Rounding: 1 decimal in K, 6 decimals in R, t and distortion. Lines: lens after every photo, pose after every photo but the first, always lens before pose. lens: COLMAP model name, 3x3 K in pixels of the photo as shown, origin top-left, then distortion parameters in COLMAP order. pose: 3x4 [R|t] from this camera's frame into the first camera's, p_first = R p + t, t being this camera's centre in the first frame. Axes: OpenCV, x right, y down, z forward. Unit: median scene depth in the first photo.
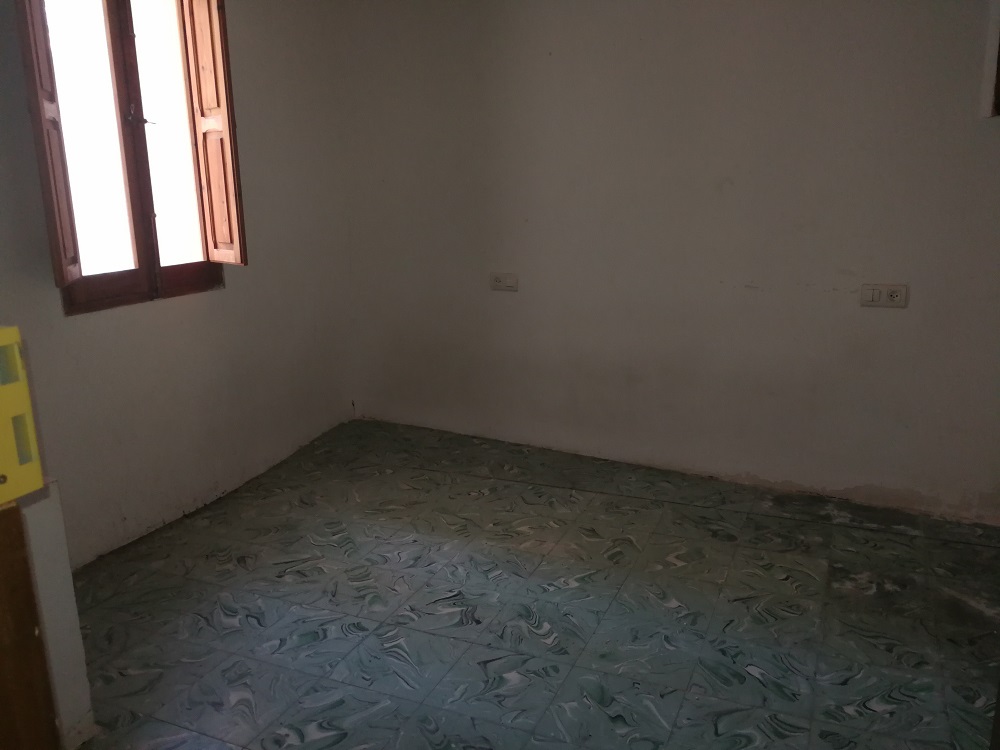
lens RADIAL K [[834.9, 0, 501.5], [0, 834.9, 377.9], [0, 0, 1]] dist [-0.001283, 0.004644]
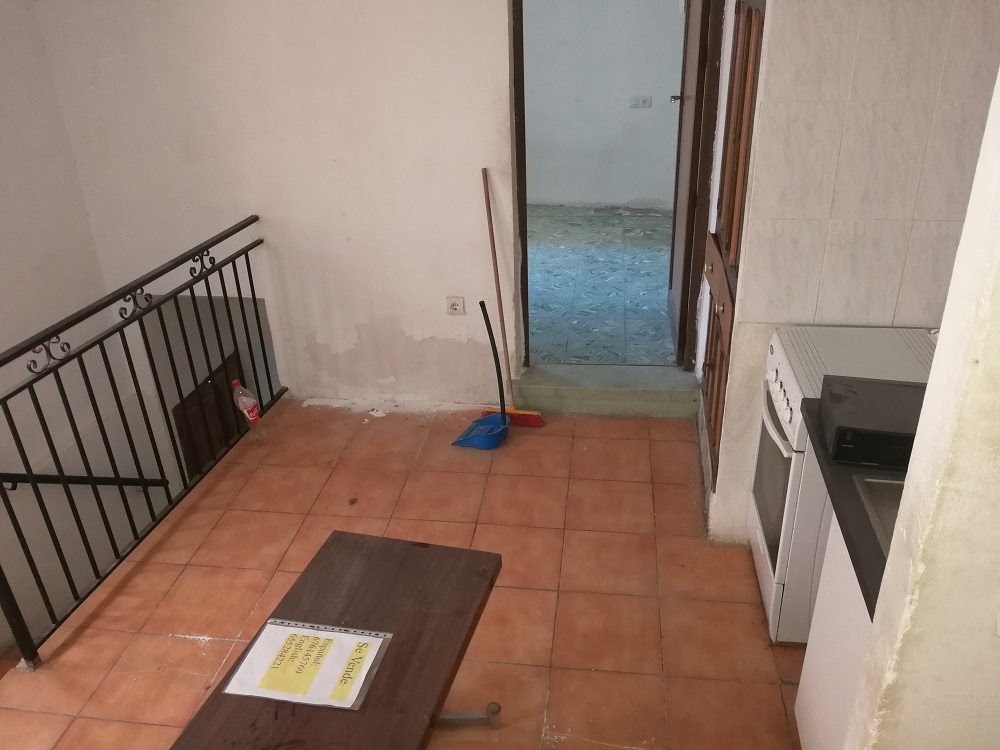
lens RADIAL K [[834.9, 0, 500.8], [0, 834.9, 373.4], [0, 0, 1]] dist [-0.001283, 0.004644]
pose [[0.960910, -0.132136, 0.243294, -0.514920], [0.078195, 0.972509, 0.219346, 0.081967], [-0.265589, -0.191747, 0.944826, -1.093451]]
